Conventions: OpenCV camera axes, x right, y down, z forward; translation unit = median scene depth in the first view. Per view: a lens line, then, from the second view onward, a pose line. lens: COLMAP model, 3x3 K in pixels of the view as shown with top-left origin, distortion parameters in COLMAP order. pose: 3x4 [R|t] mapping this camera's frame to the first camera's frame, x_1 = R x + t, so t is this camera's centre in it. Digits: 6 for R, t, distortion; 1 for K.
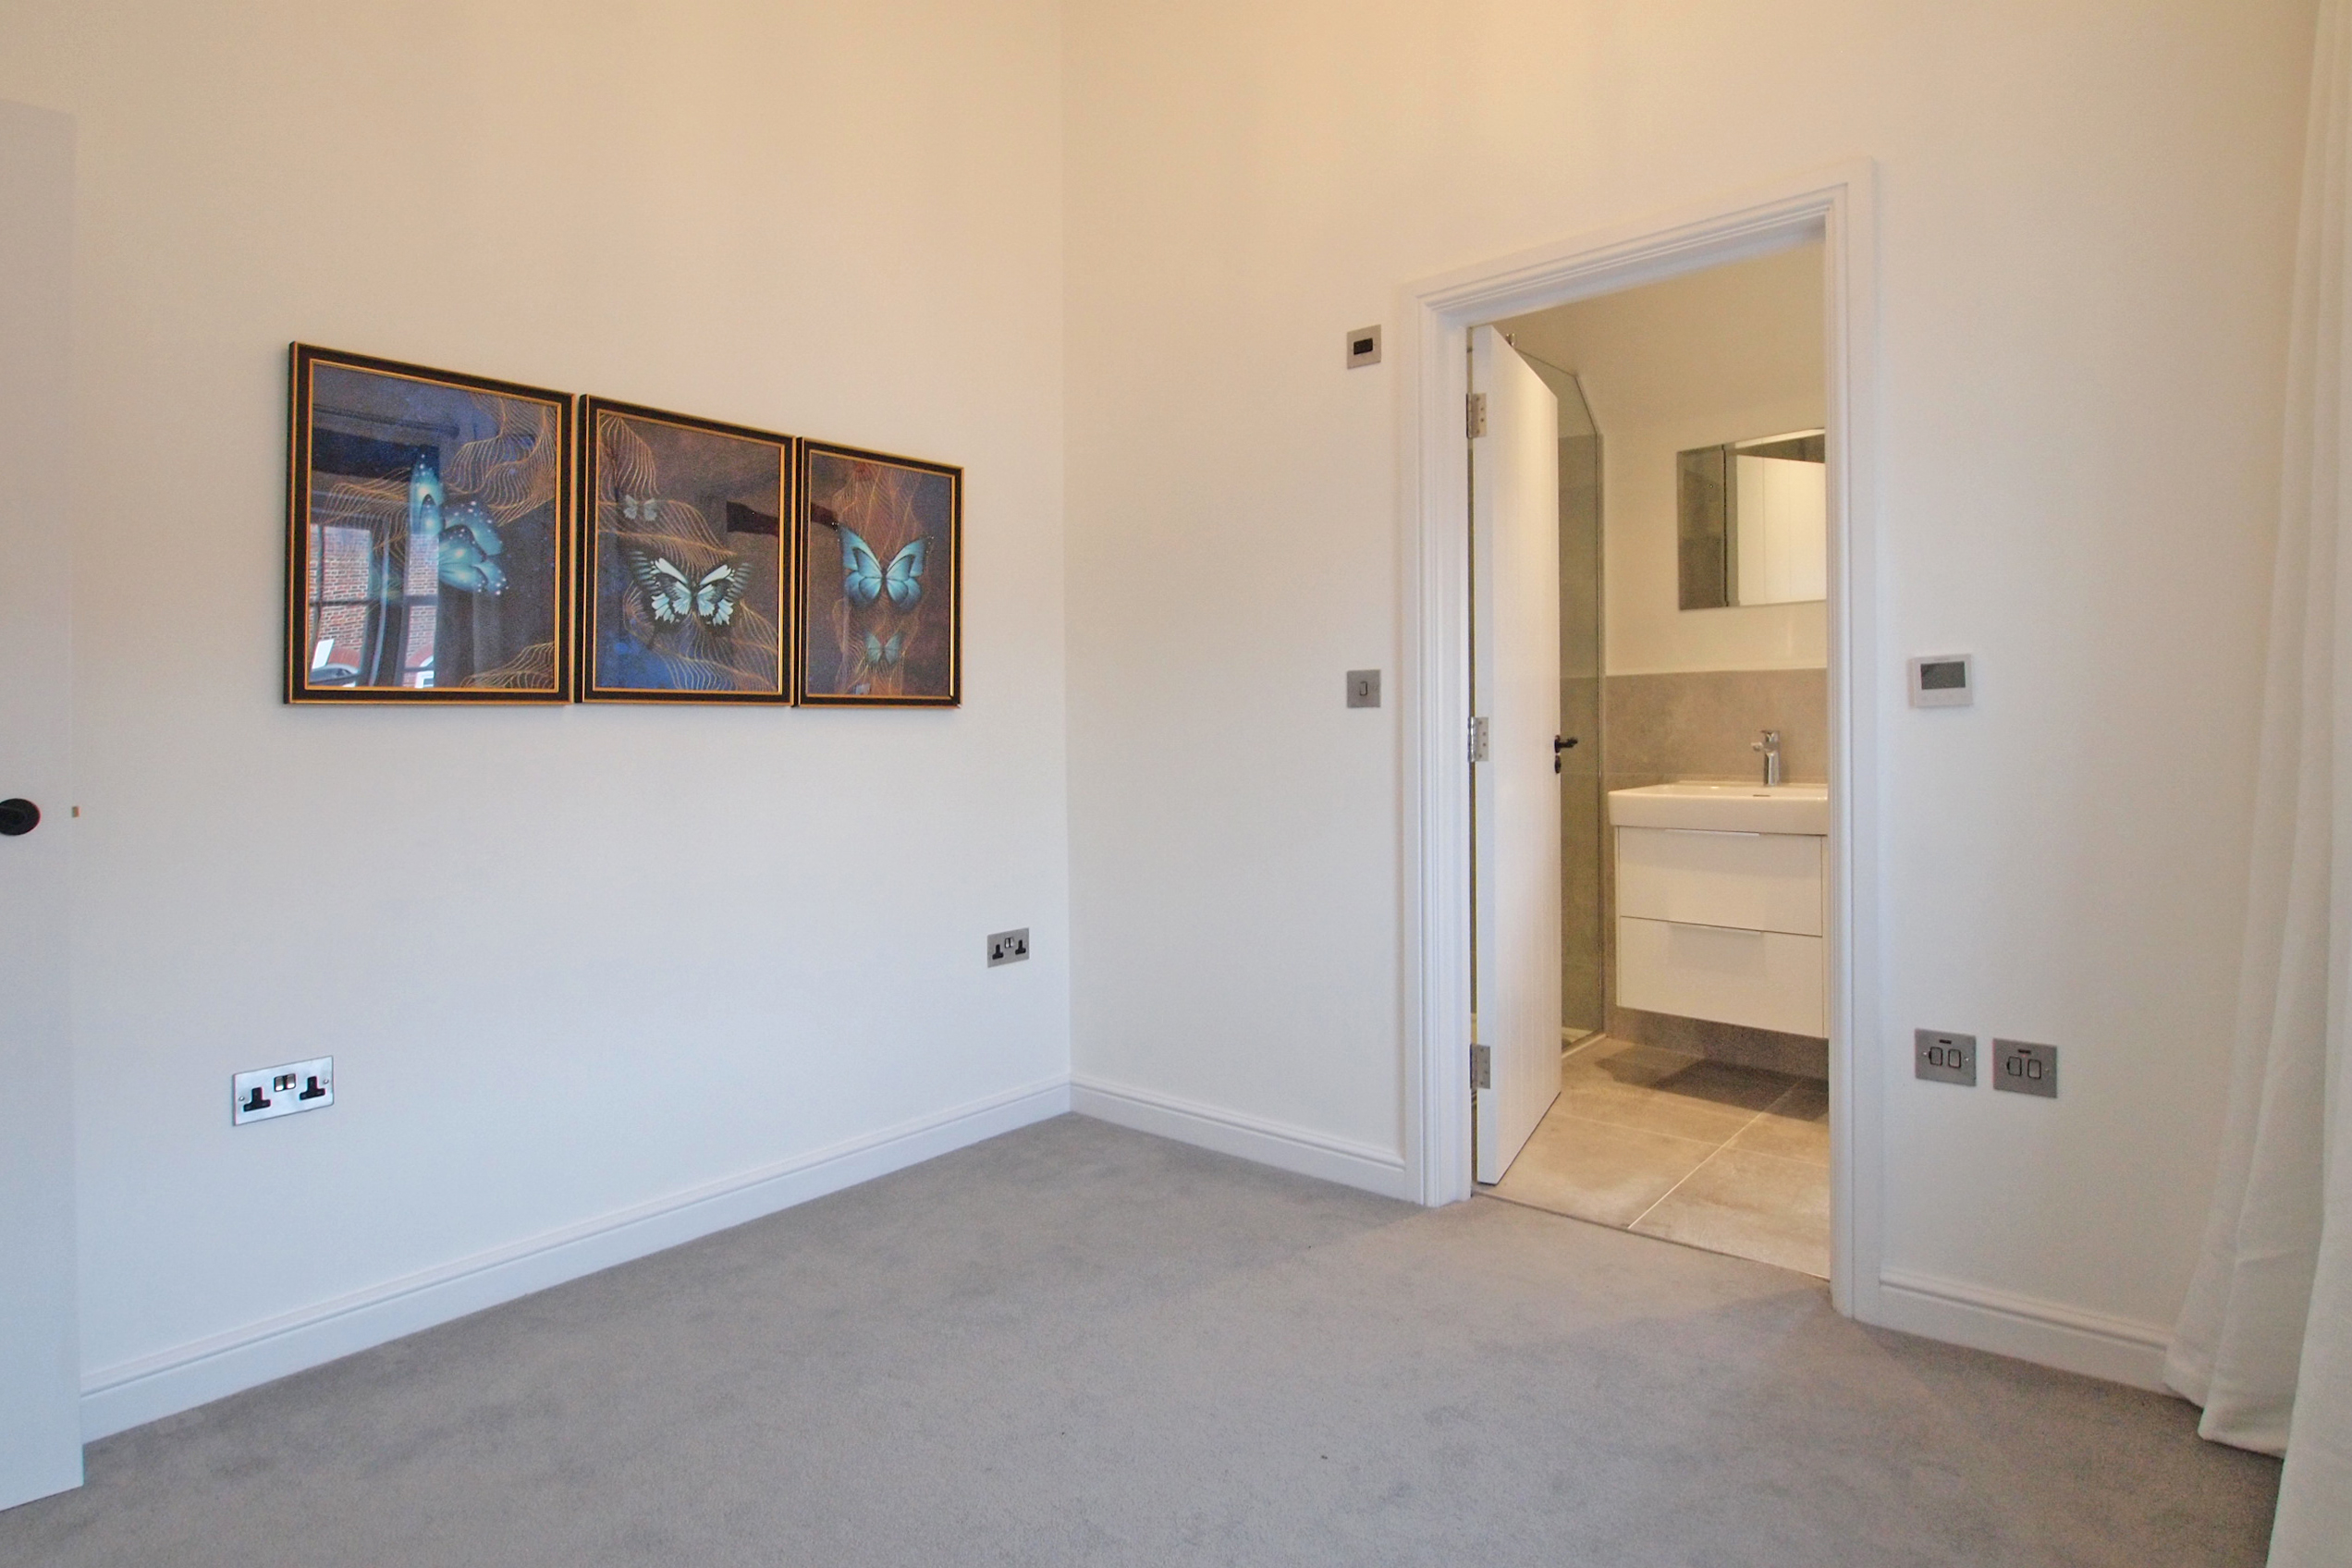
lens RADIAL K [[1223.5, 0, 1176.9], [0, 1223.5, 753.7], [0, 0, 1]] dist [-0.009756, -0.001247]
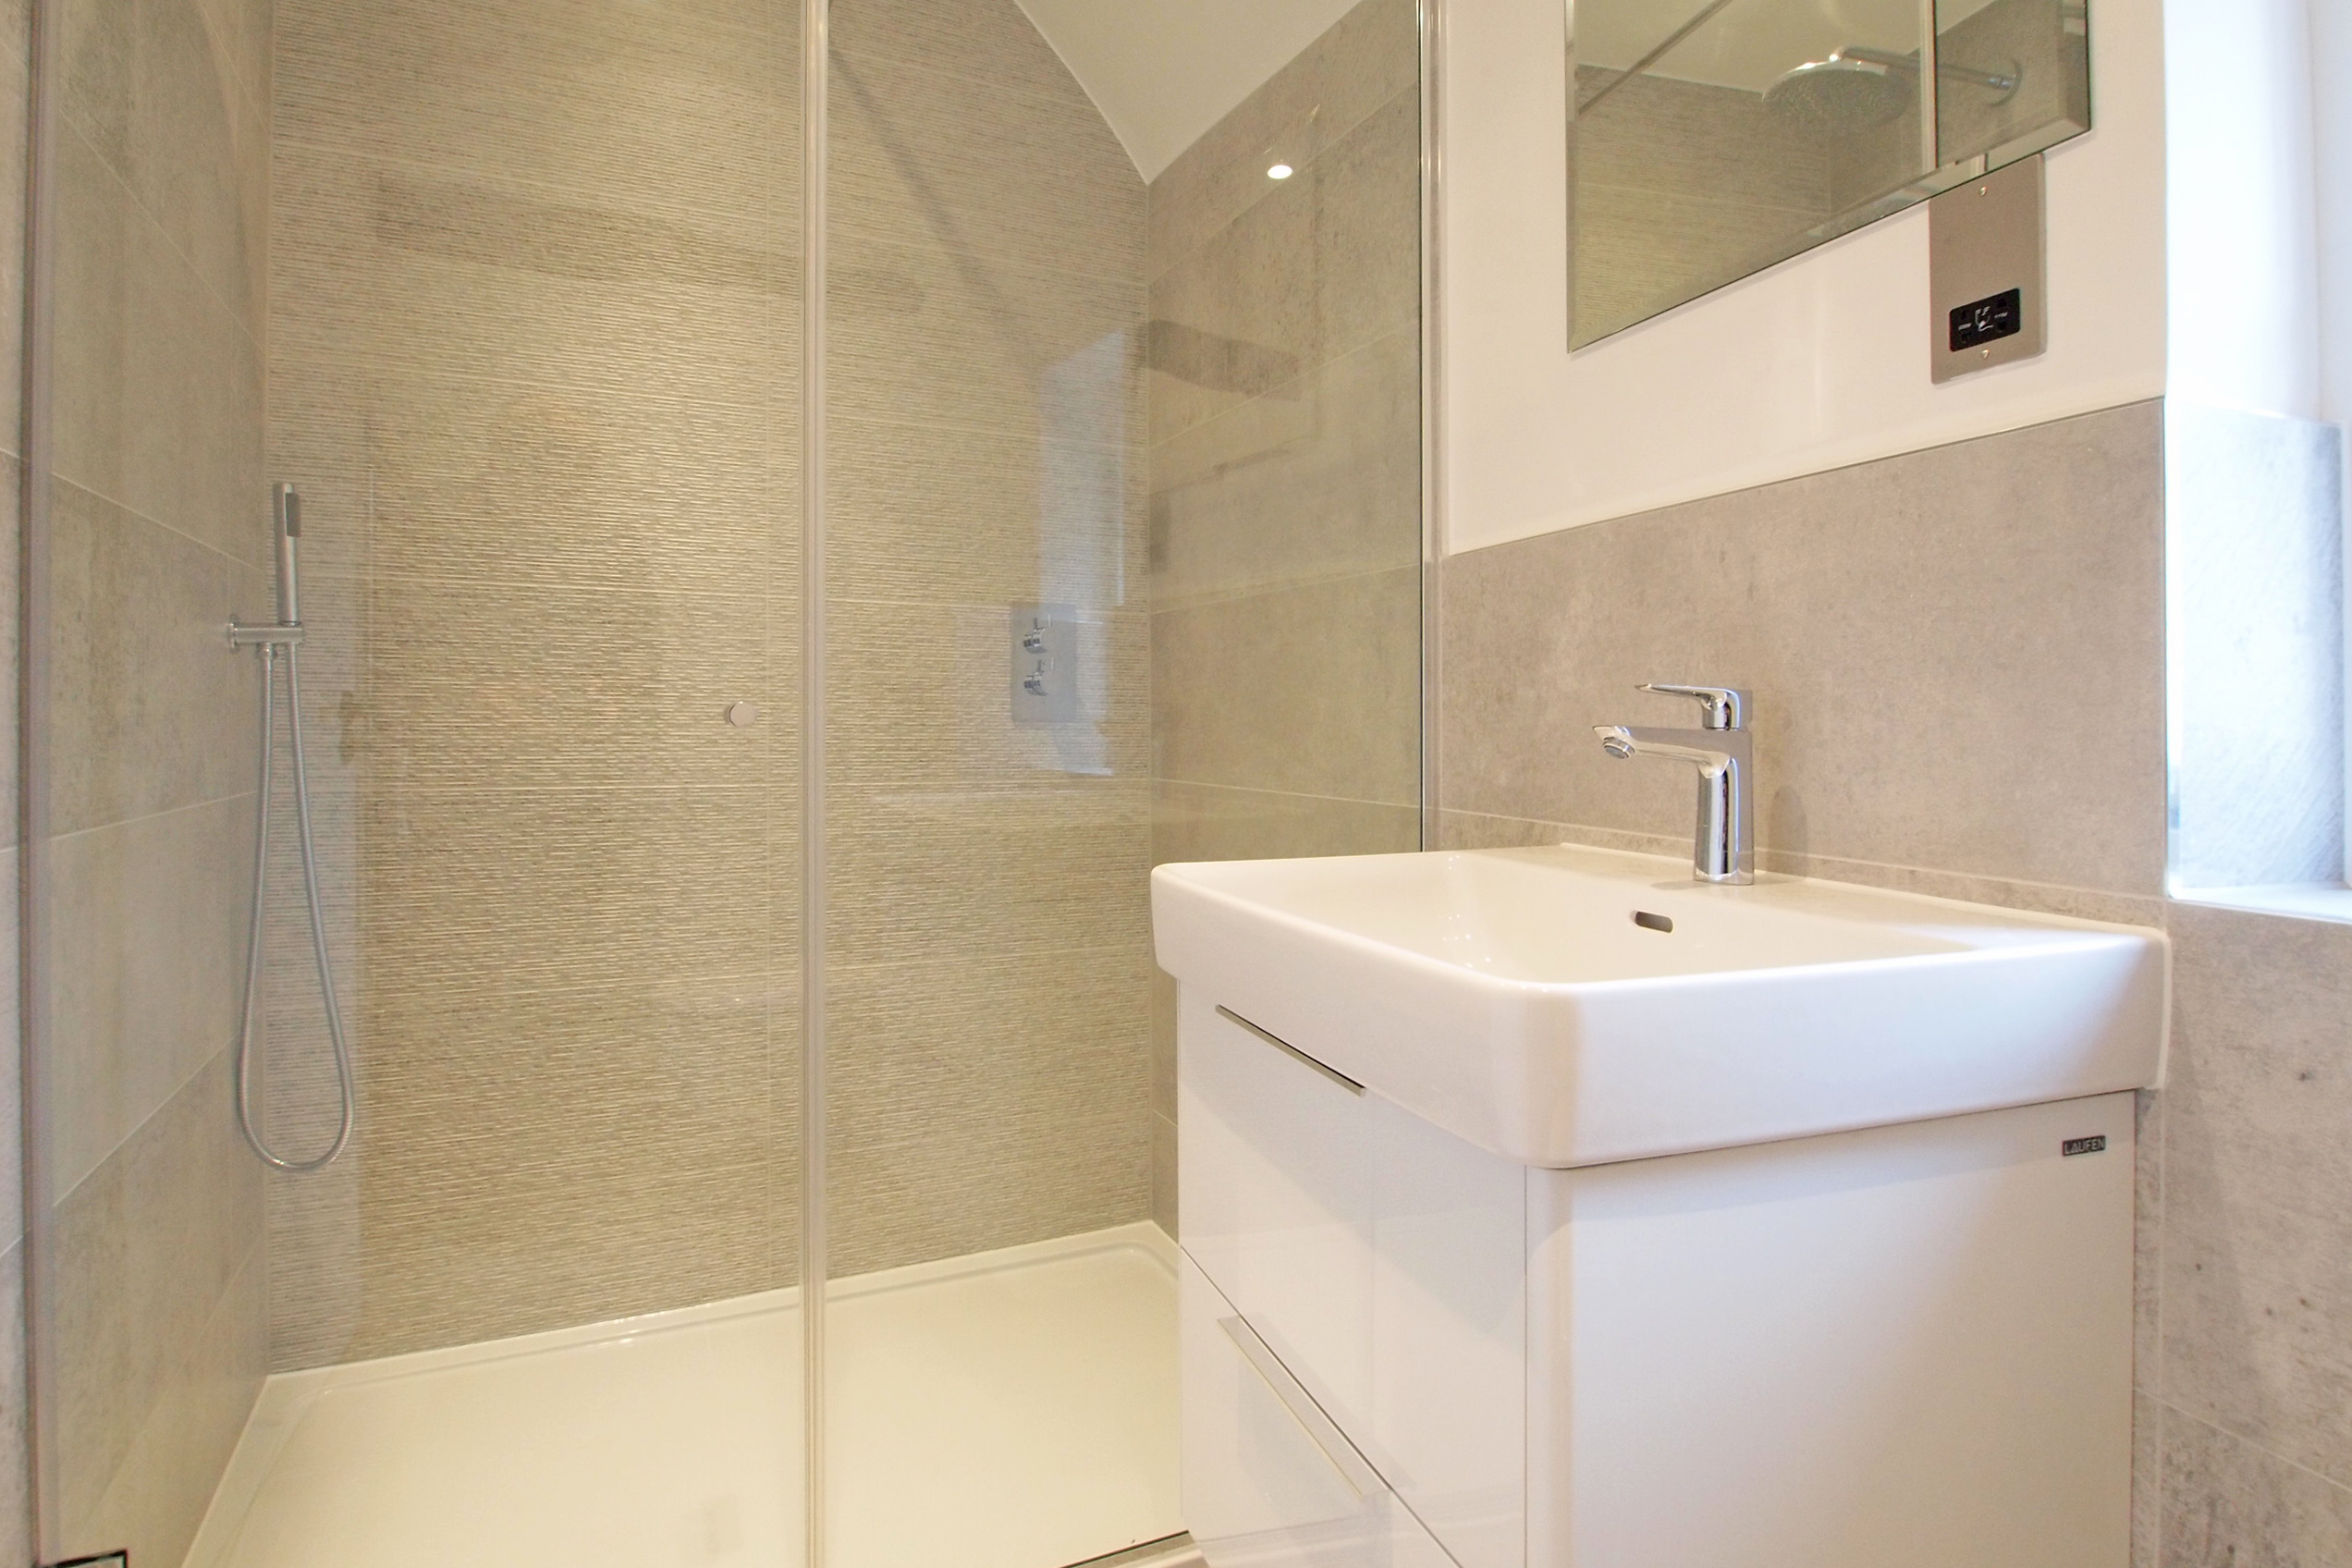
lens RADIAL K [[1223.5, 0, 1176.9], [0, 1223.5, 753.7], [0, 0, 1]] dist [-0.009756, -0.001247]
pose [[0.873761, 0.006757, -0.486309, 0.489025], [-0.009303, 0.999953, -0.002819, -0.000774], [0.486267, 0.006987, 0.873782, 0.652169]]
